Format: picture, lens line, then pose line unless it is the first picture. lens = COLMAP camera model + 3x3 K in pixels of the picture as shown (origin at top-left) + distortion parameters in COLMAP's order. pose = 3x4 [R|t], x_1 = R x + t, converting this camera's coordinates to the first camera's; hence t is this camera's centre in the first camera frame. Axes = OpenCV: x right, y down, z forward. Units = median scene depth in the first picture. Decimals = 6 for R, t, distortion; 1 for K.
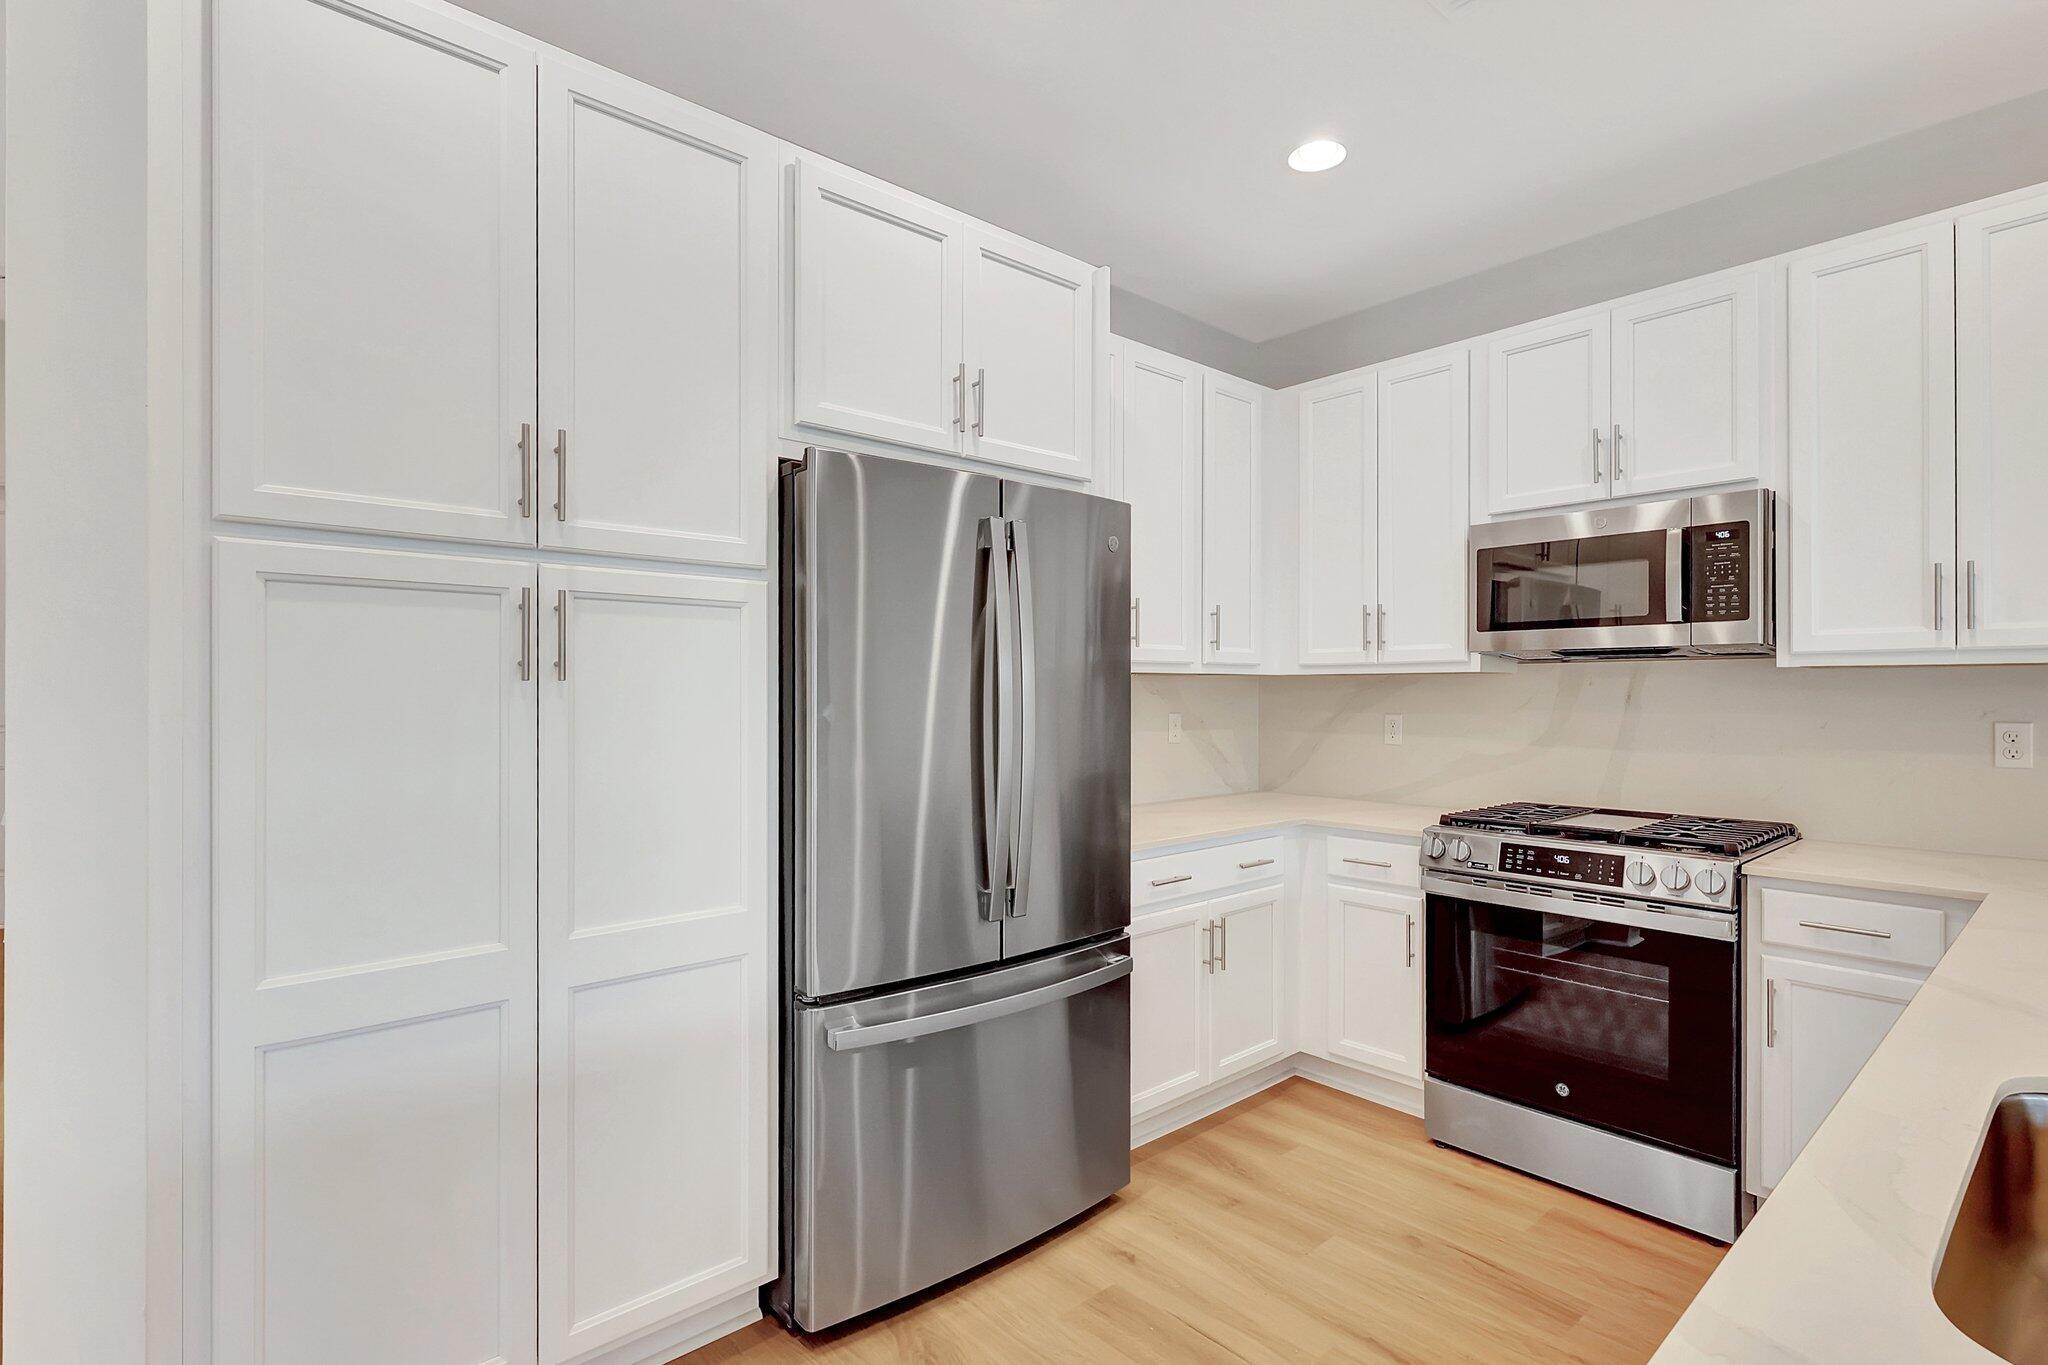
lens RADIAL K [[979.1, 0, 1035.9], [0, 979.1, 687.1], [0, 0, 1]] dist [0.000584, 0.000090]
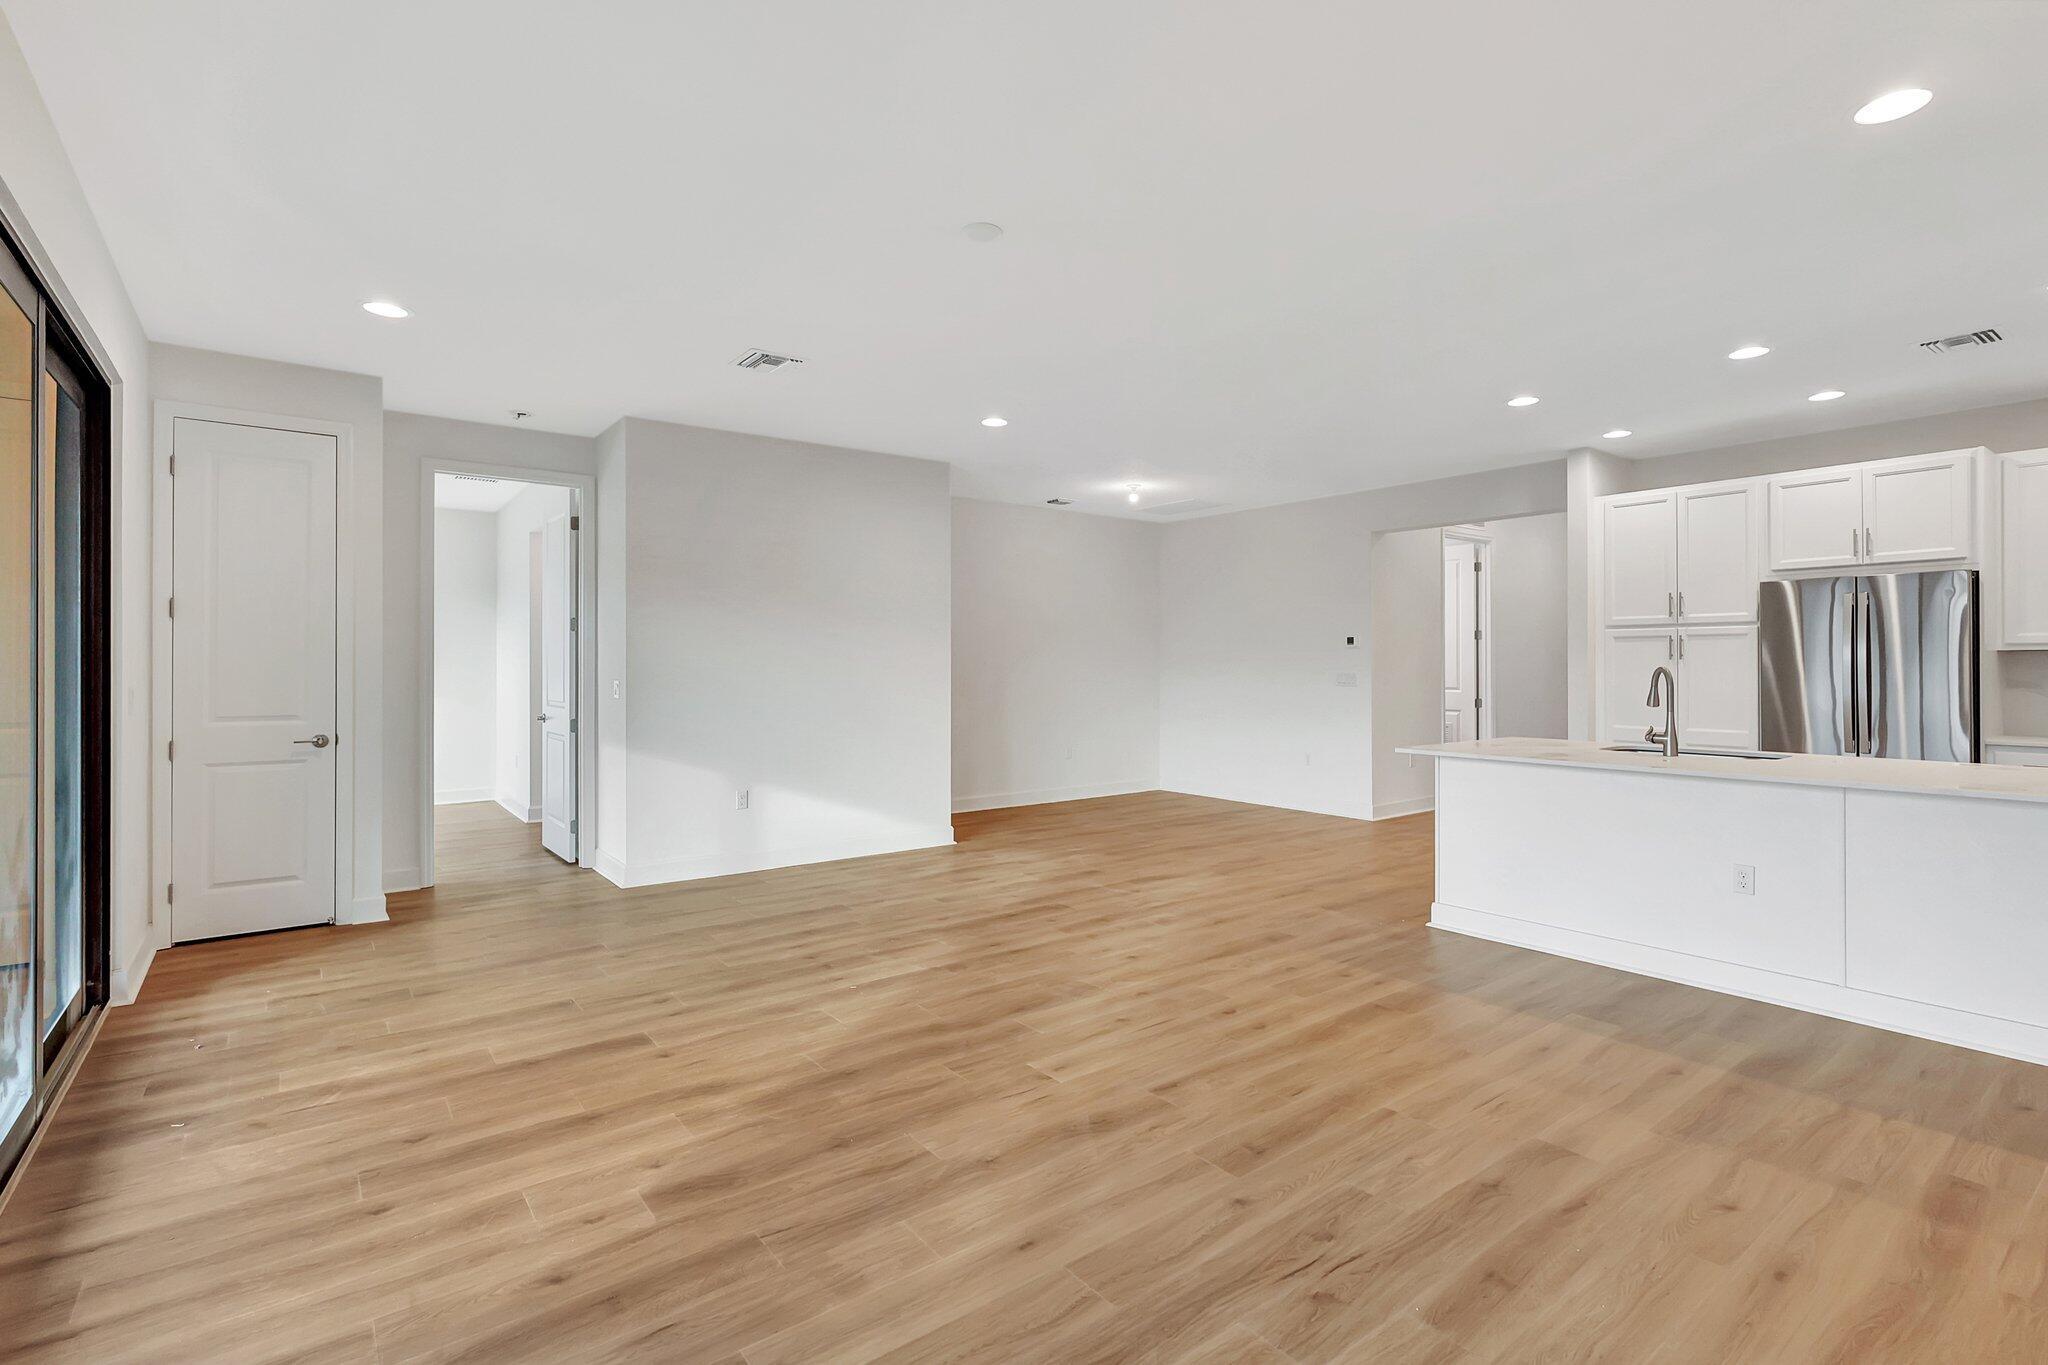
lens RADIAL K [[956.8, 0, 1025.2], [0, 956.8, 647.4], [0, 0, 1]] dist [-0.002044, 0.006645]
pose [[-0.084587, -0.017826, -0.996257, 2.198405], [0.006771, 0.999807, -0.018464, -0.001803], [0.996393, -0.008307, -0.084450, -0.770381]]
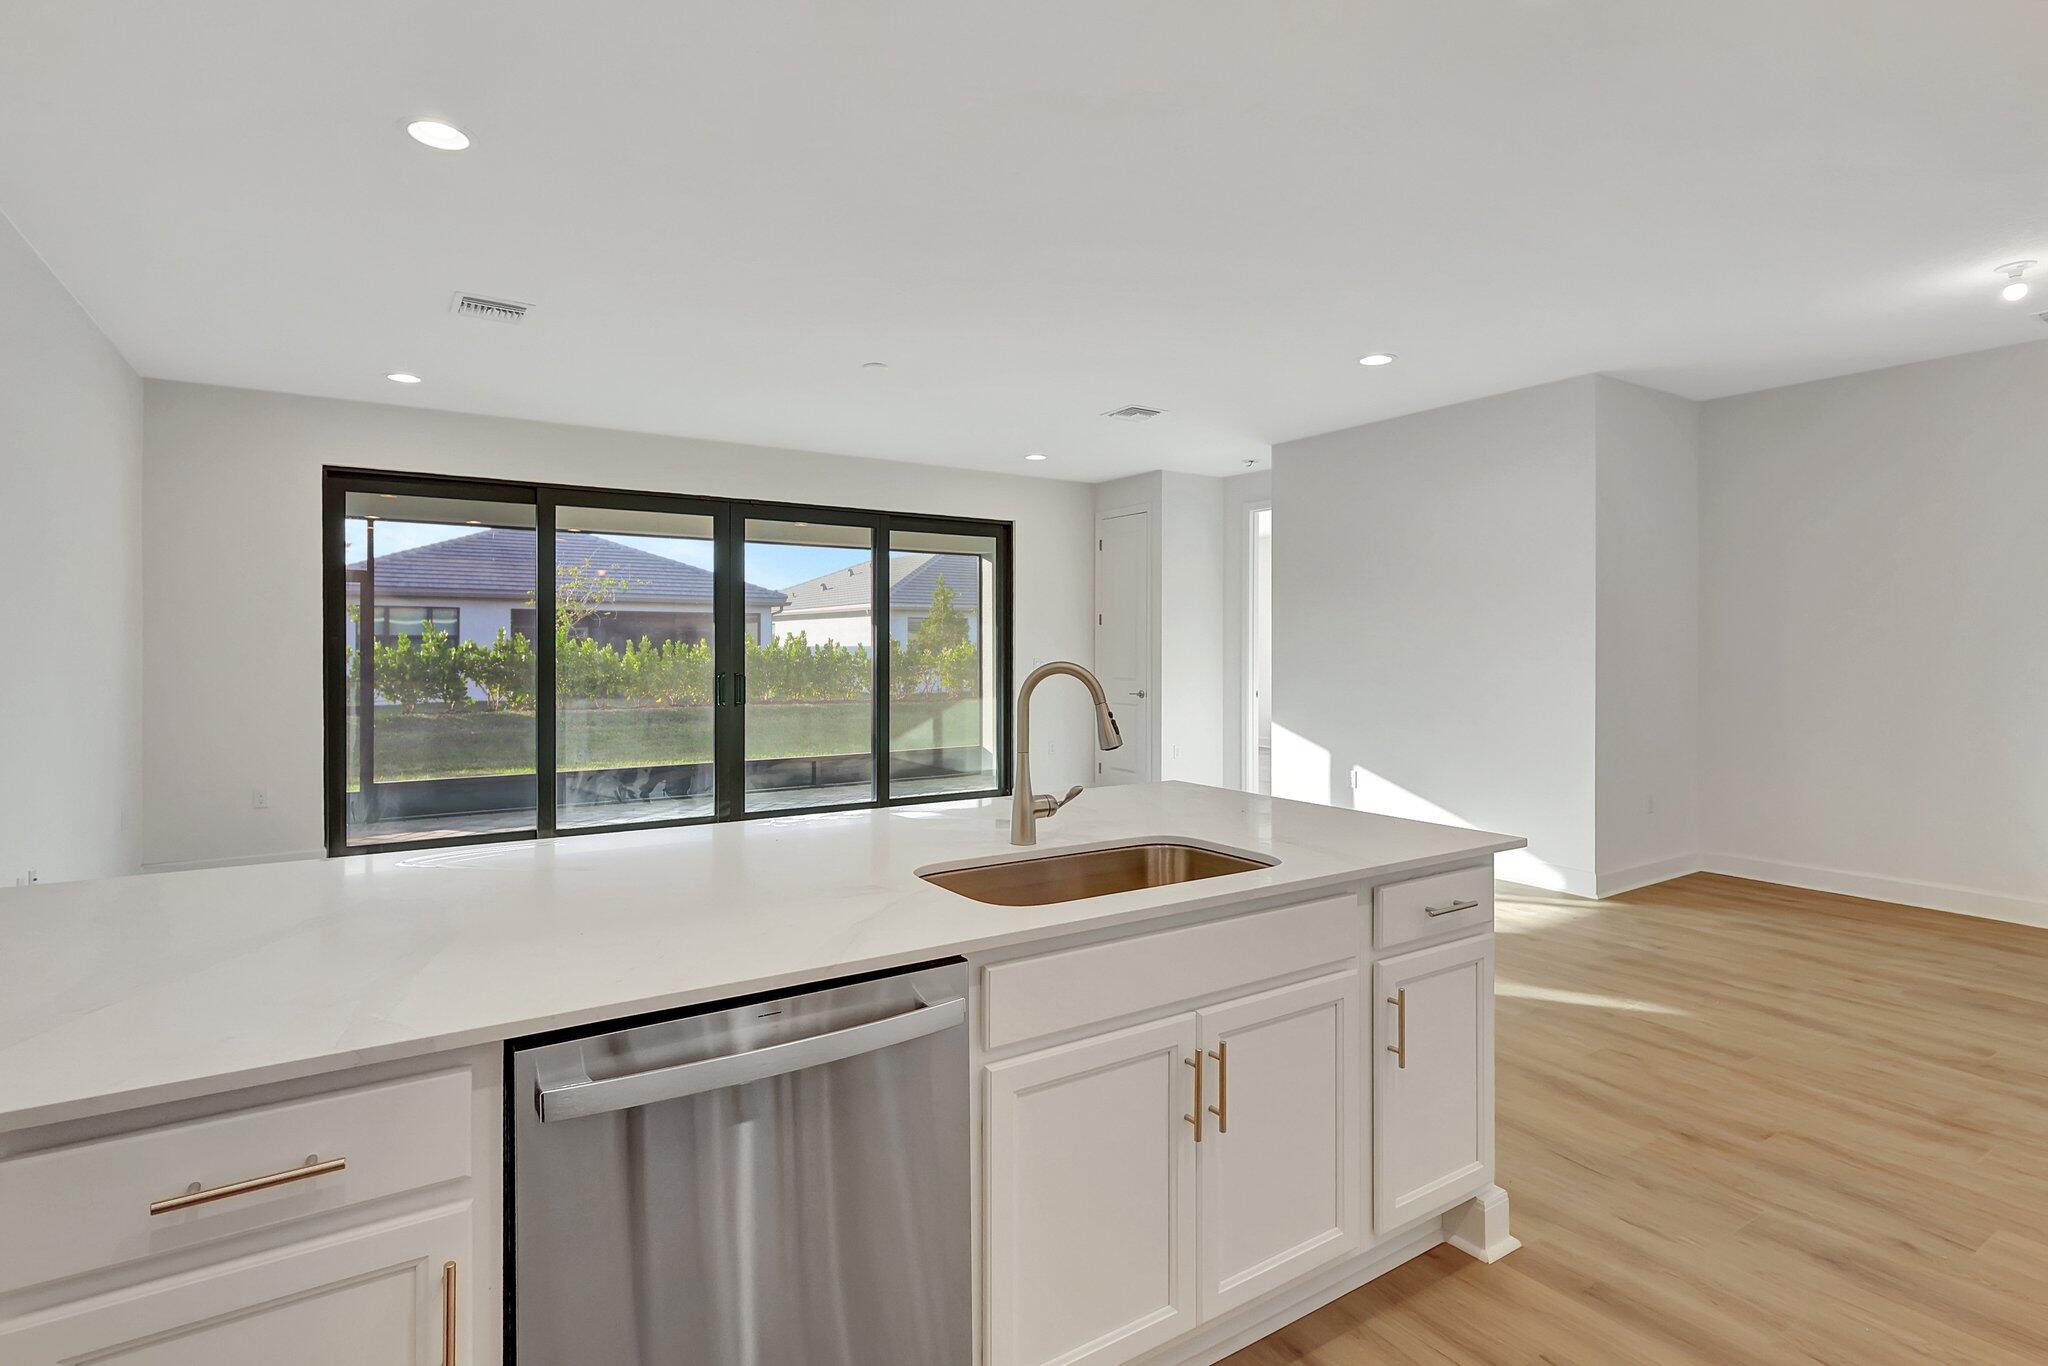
lens RADIAL K [[1004.7, 0, 1013.2], [0, 1004.7, 647.9], [0, 0, 1]] dist [0.001475, -0.000519]
pose [[-0.987515, -0.000670, 0.157527, 0.322212], [-0.001699, 0.999978, -0.006398, 0.002745], [-0.157519, -0.006586, -0.987494, 1.052980]]
